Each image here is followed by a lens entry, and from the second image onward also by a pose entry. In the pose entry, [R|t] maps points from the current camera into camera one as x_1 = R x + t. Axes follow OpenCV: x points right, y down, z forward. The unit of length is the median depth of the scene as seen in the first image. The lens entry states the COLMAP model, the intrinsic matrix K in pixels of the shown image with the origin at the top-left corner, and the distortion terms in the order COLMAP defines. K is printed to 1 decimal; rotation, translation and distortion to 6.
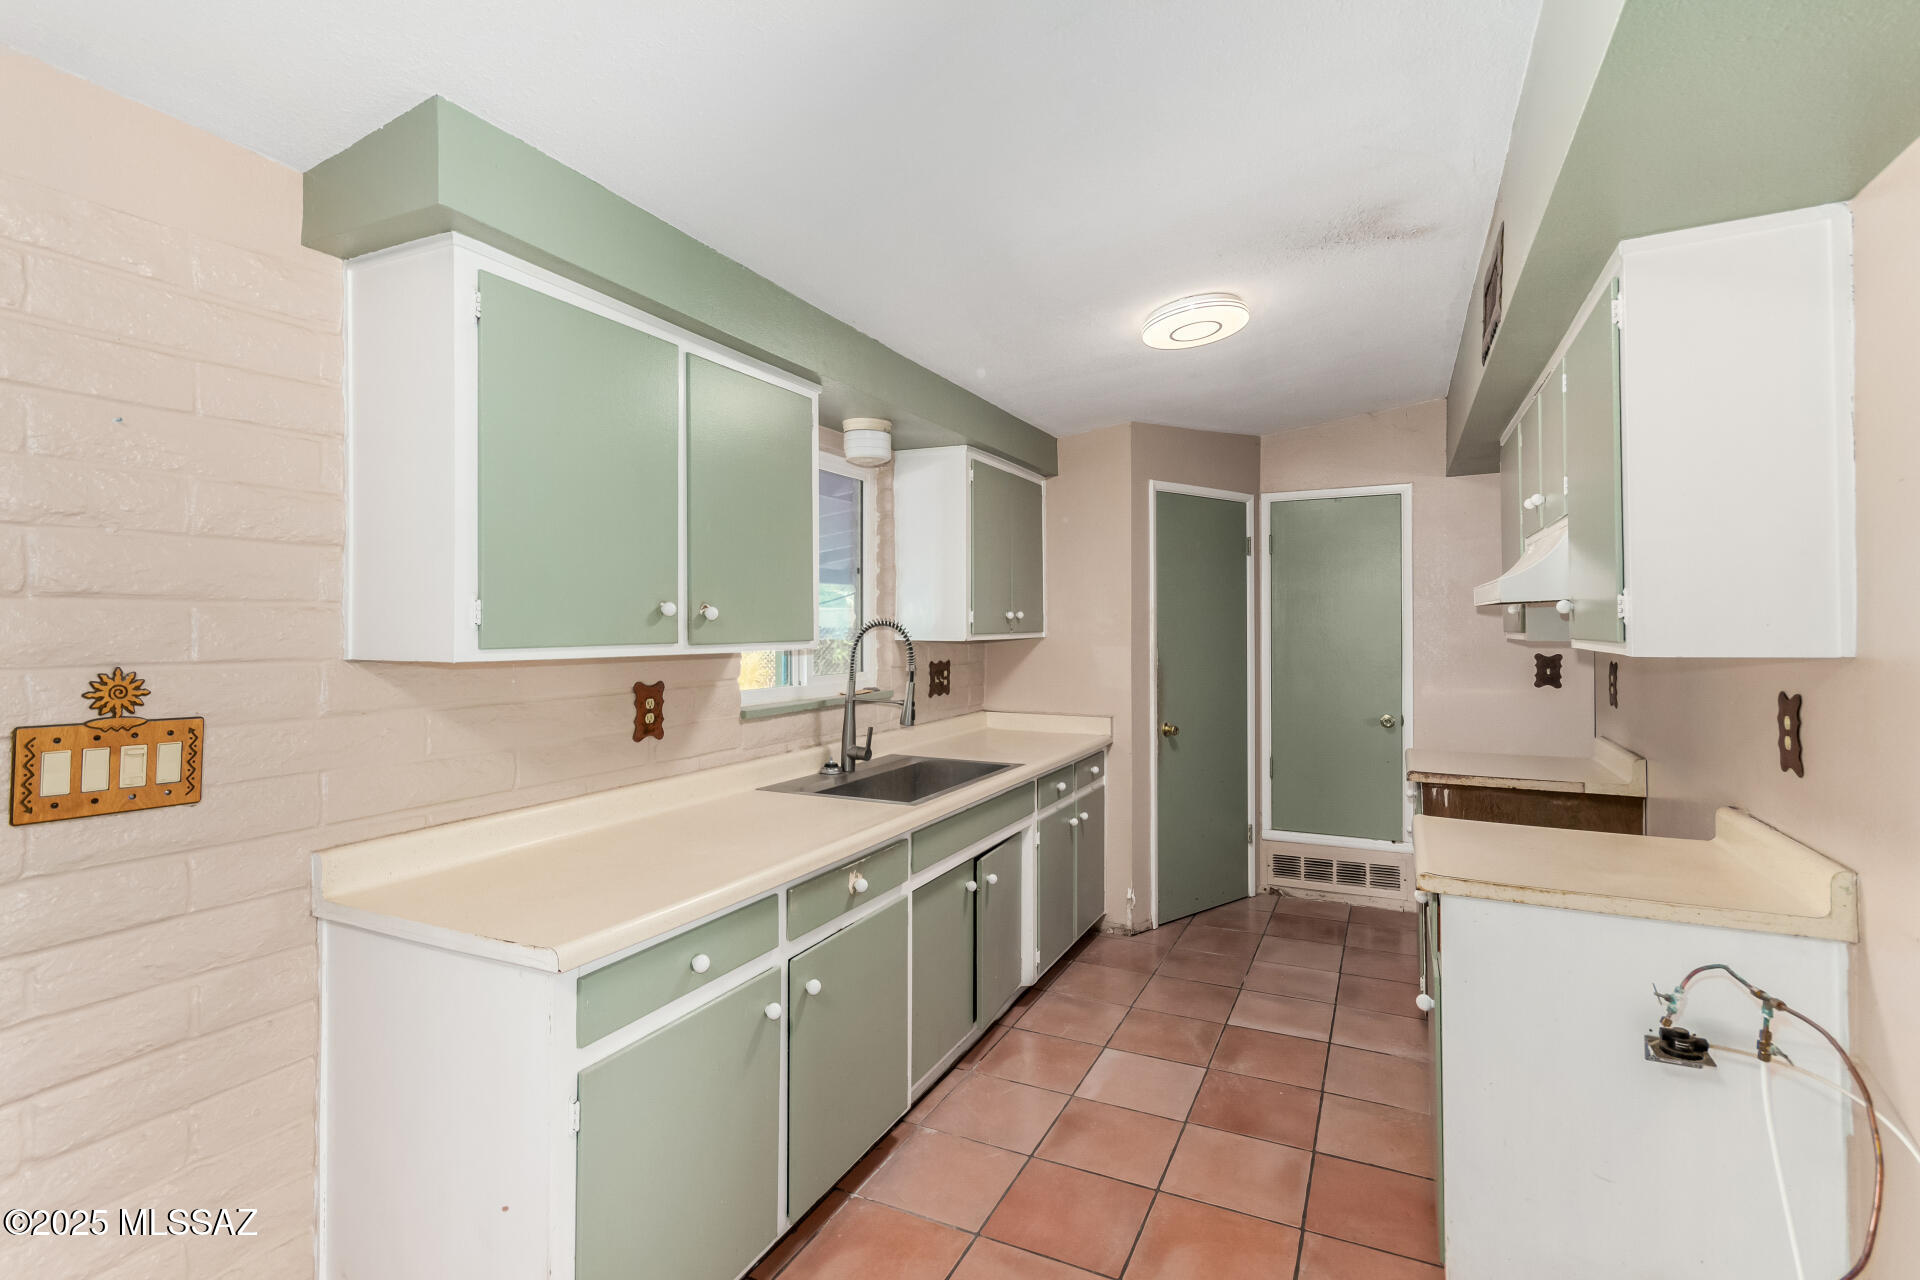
lens RADIAL K [[886.9, 0, 966.0], [0, 886.9, 624.8], [0, 0, 1]] dist [0.003423, 0.000238]
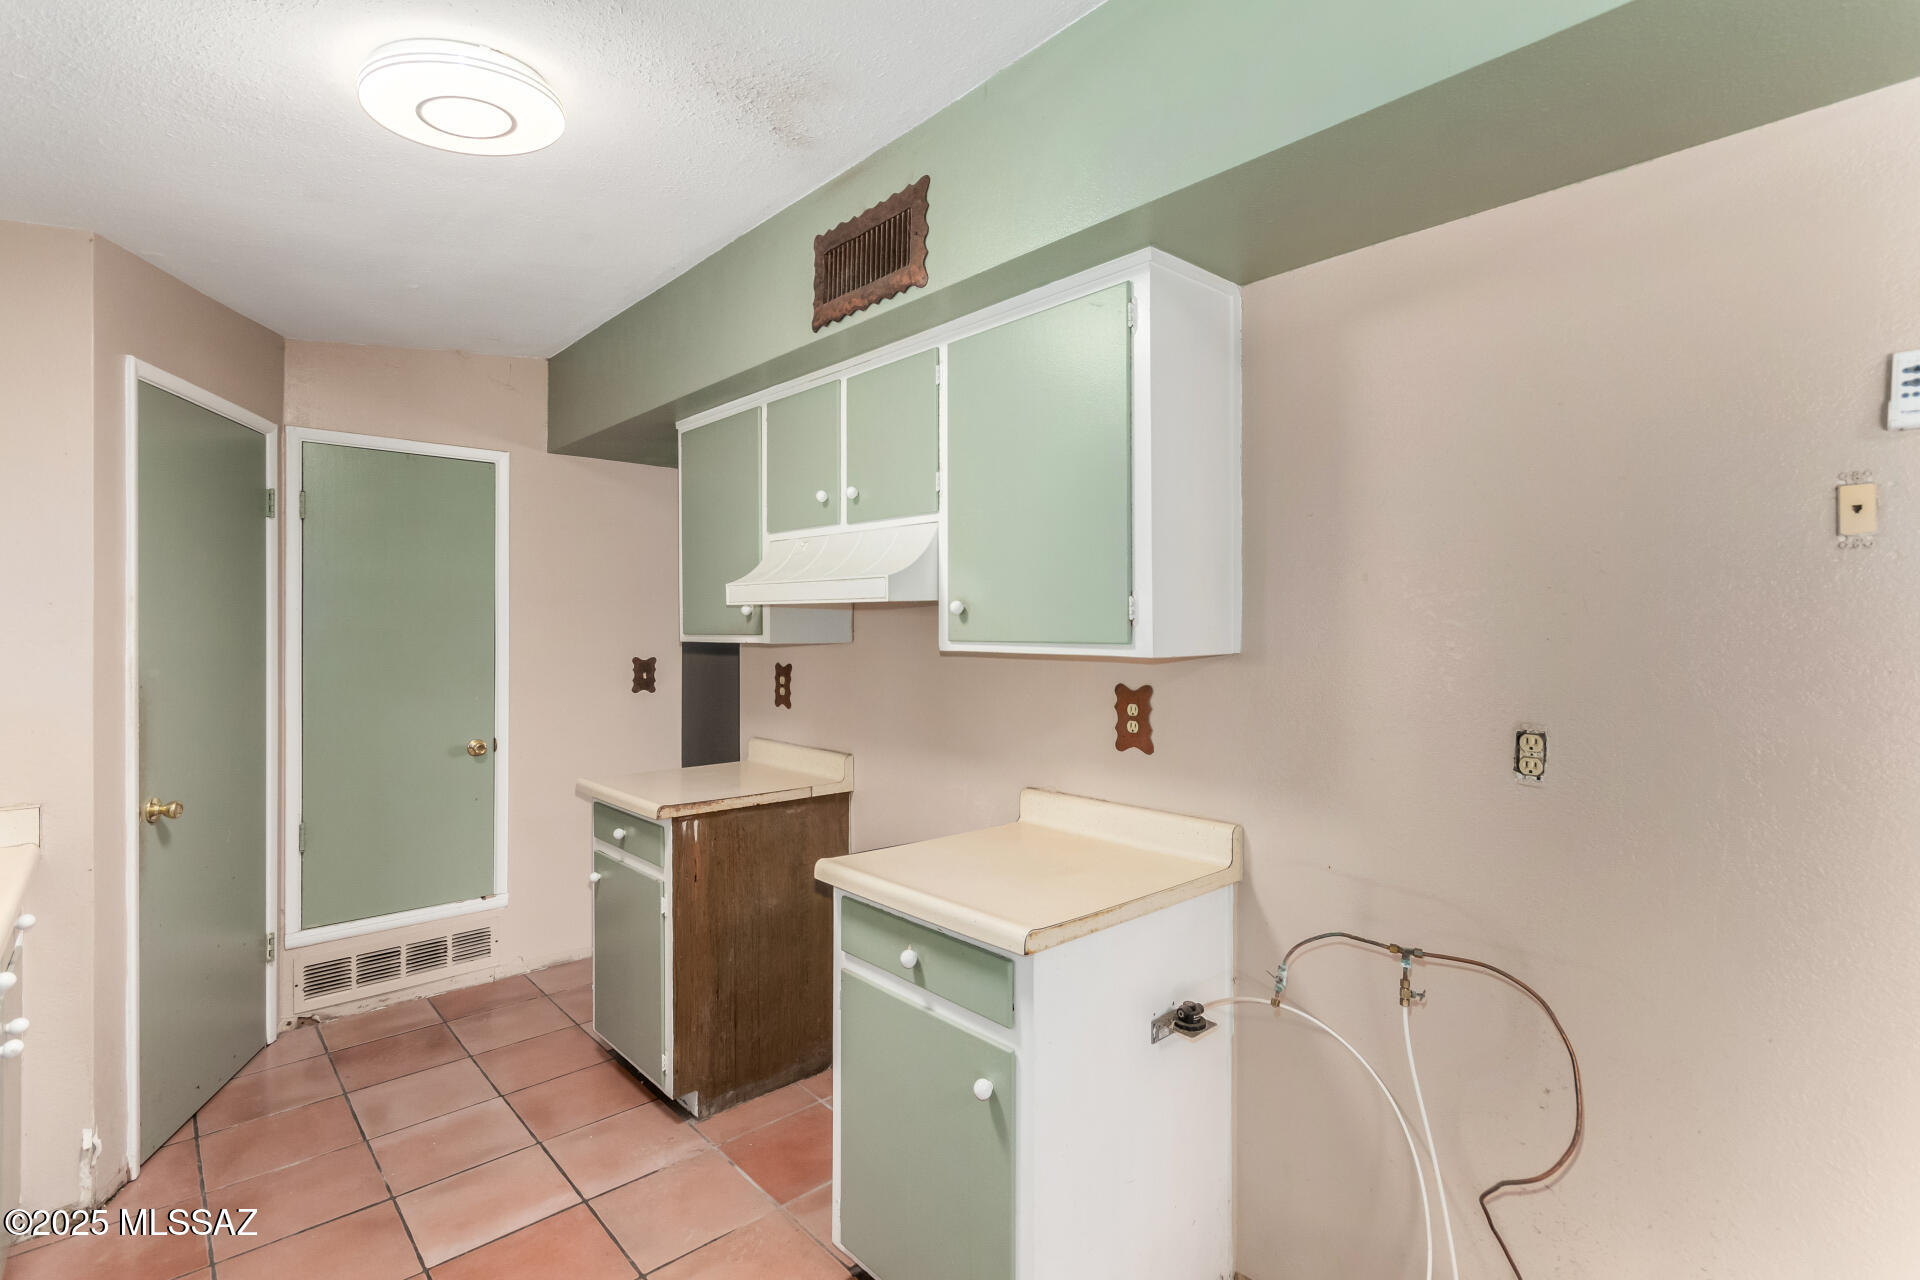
lens RADIAL K [[891.0, 0, 970.9], [0, 891.0, 632.9], [0, 0, 1]] dist [0.001520, -0.000906]
pose [[0.363857, -0.000946, 0.931454, -0.112300], [-0.004811, 0.999984, 0.002895, 0.001911], [-0.931442, -0.005535, 0.363847, 0.323020]]
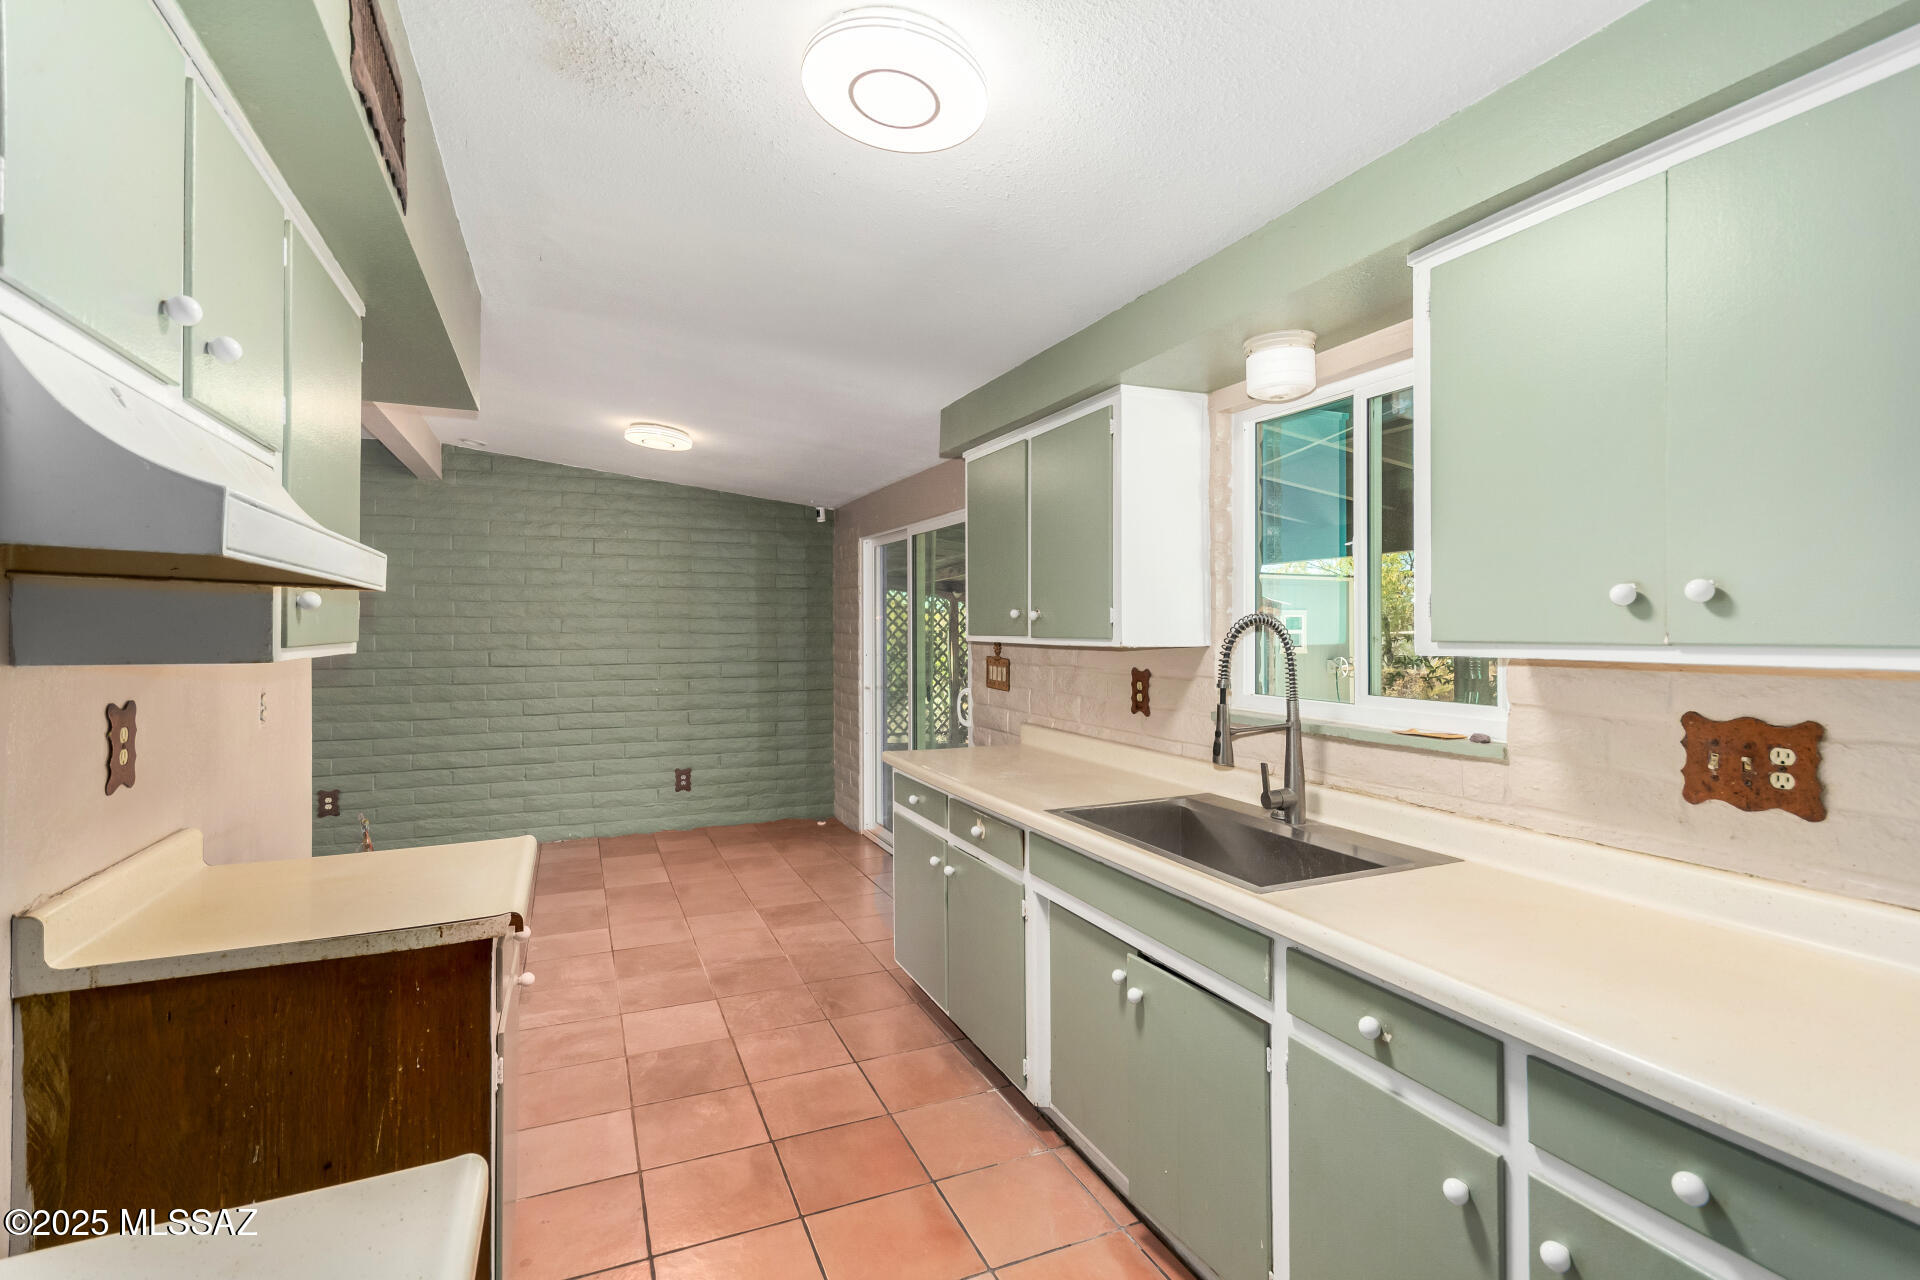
lens RADIAL K [[886.9, 0, 966.0], [0, 886.9, 624.8], [0, 0, 1]] dist [0.003423, 0.000238]
pose [[-0.649112, 0.002174, -0.760690, 0.449773], [0.004573, 0.999989, -0.001044, 0.001149], [0.760679, -0.004156, -0.649115, 0.957607]]
